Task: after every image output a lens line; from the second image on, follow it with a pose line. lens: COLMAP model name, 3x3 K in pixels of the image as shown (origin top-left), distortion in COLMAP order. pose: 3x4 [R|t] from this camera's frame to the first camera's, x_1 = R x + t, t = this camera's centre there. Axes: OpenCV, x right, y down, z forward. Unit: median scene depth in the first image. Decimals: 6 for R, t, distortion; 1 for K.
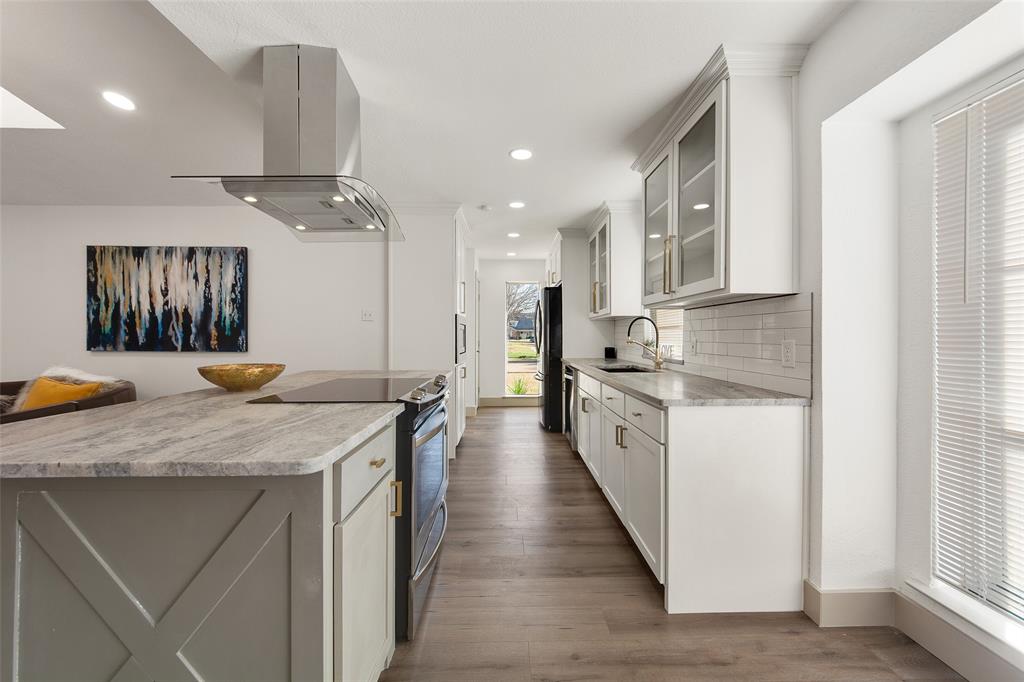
lens RADIAL K [[377.2, 0, 511.2], [0, 377.2, 338.3], [0, 0, 1]] dist [-0.000650, 0.000003]
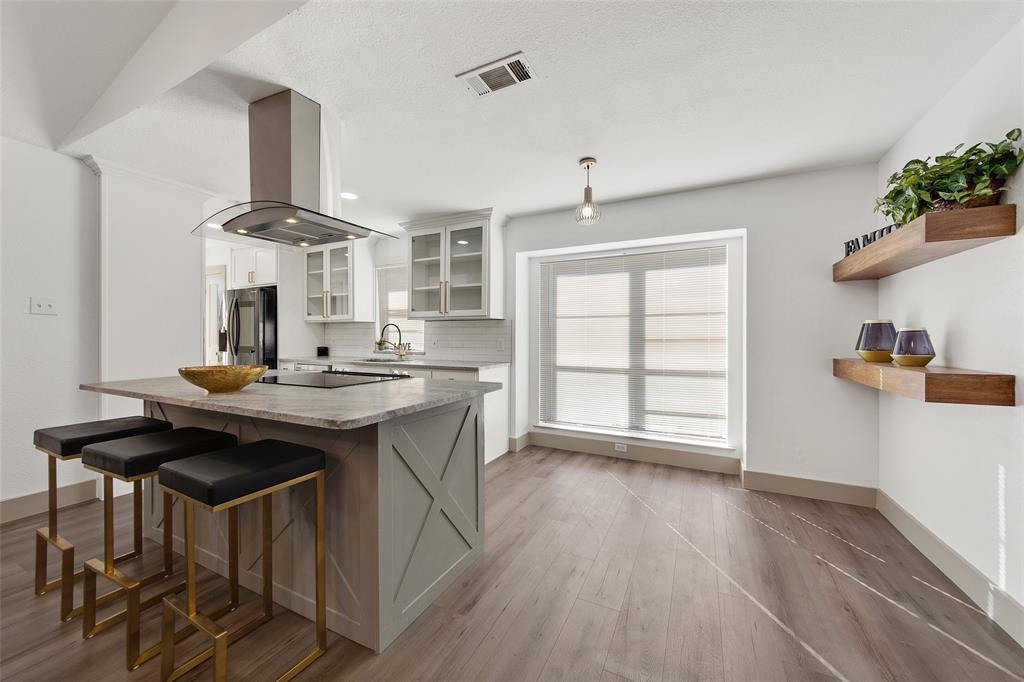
lens RADIAL K [[377.2, 0, 511.2], [0, 377.2, 338.3], [0, 0, 1]] dist [-0.000650, 0.000003]
pose [[0.466888, 0.000032, 0.884316, -0.610663], [0.002905, 0.999995, -0.001570, 0.001859], [-0.884311, 0.003302, 0.466886, -0.066133]]
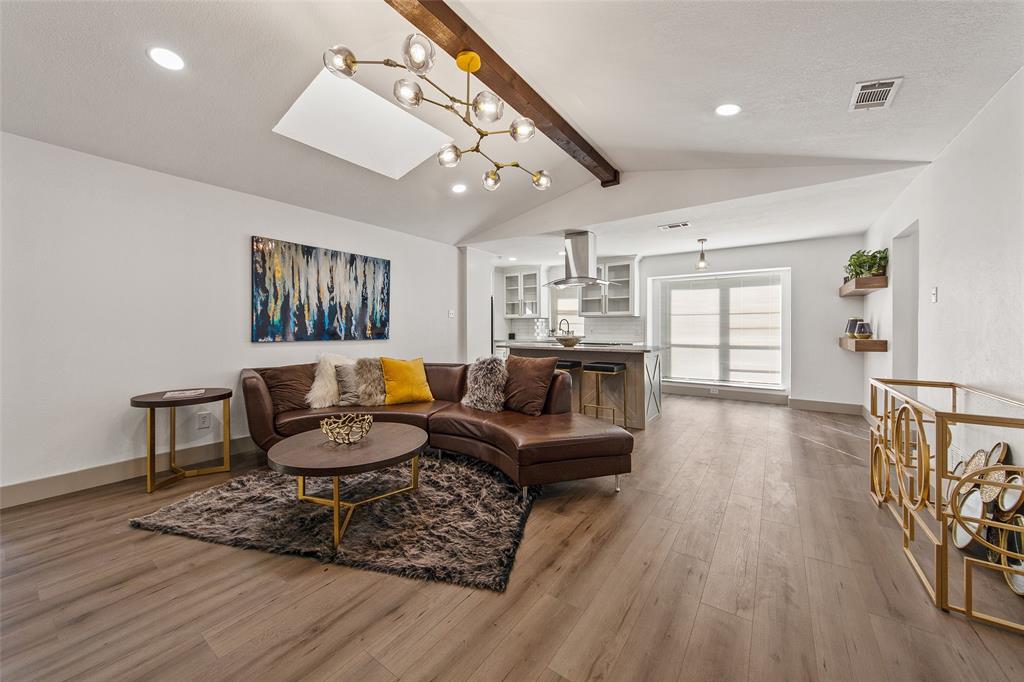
lens RADIAL K [[371.1, 0, 514.3], [0, 371.1, 330.0], [0, 0, 1]] dist [0.000073, 0.000032]
pose [[0.594708, -0.005669, 0.803922, -1.500733], [0.006523, 0.999976, 0.002226, 0.003890], [-0.803915, 0.003920, 0.594731, -0.130428]]
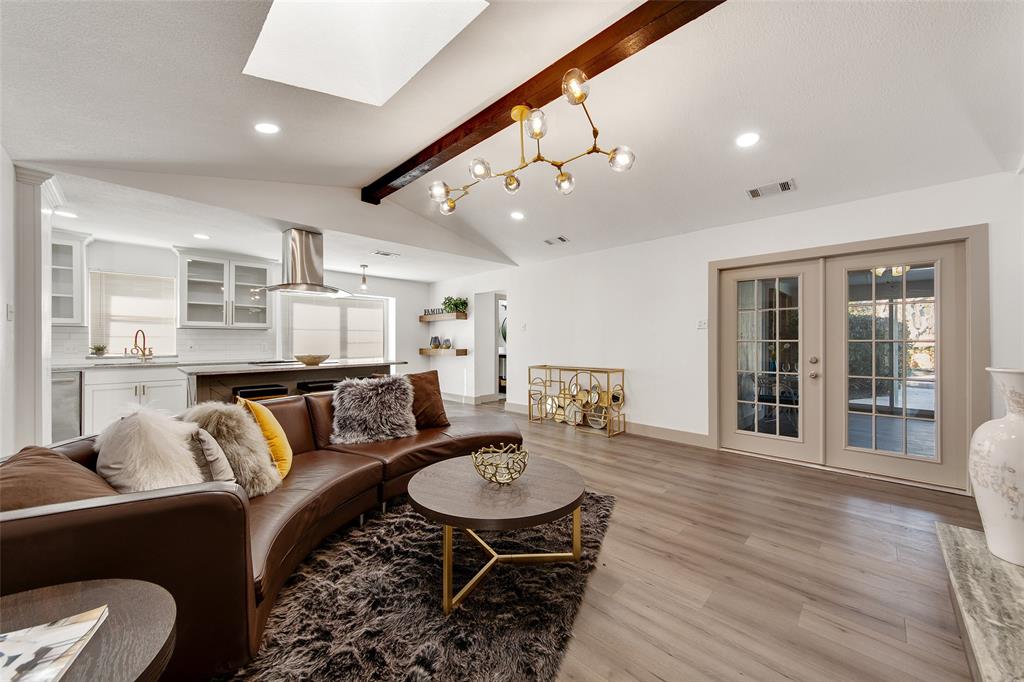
lens RADIAL K [[377.2, 0, 511.2], [0, 377.2, 338.3], [0, 0, 1]] dist [-0.000650, 0.000003]
pose [[-0.703693, 0.005614, 0.710482, -1.551720], [0.006256, 0.999979, -0.001706, -0.008172], [-0.710476, 0.003245, -0.703714, 0.861925]]
